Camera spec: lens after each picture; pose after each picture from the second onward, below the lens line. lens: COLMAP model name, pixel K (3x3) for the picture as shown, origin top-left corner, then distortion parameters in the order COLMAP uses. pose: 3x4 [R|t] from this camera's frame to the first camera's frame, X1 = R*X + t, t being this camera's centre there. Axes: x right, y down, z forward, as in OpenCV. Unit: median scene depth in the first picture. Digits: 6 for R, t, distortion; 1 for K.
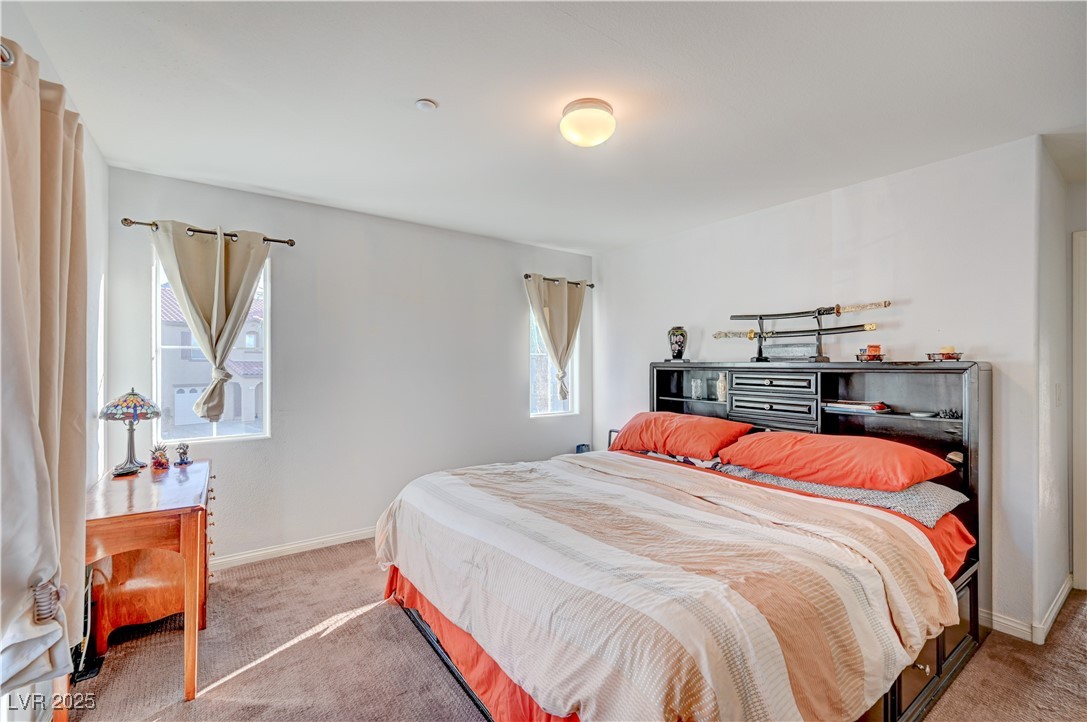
lens RADIAL K [[468.2, 0, 549.7], [0, 468.2, 365.5], [0, 0, 1]] dist [0.001050, 0.002756]
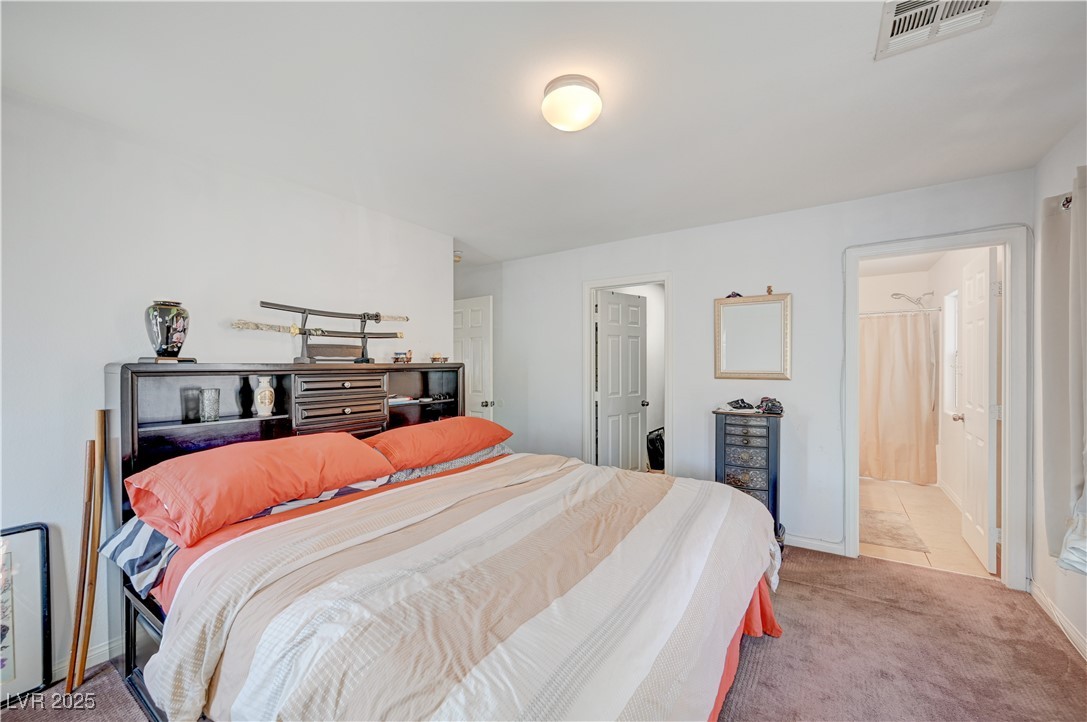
lens RADIAL K [[428.4, 0, 552.3], [0, 428.4, 363.5], [0, 0, 1]] dist [-0.002815, 0.000405]
pose [[-0.353451, -0.001767, 0.935451, -0.493161], [0.005572, 0.999976, 0.003994, -0.007964], [-0.935436, 0.006624, -0.353433, 0.941062]]
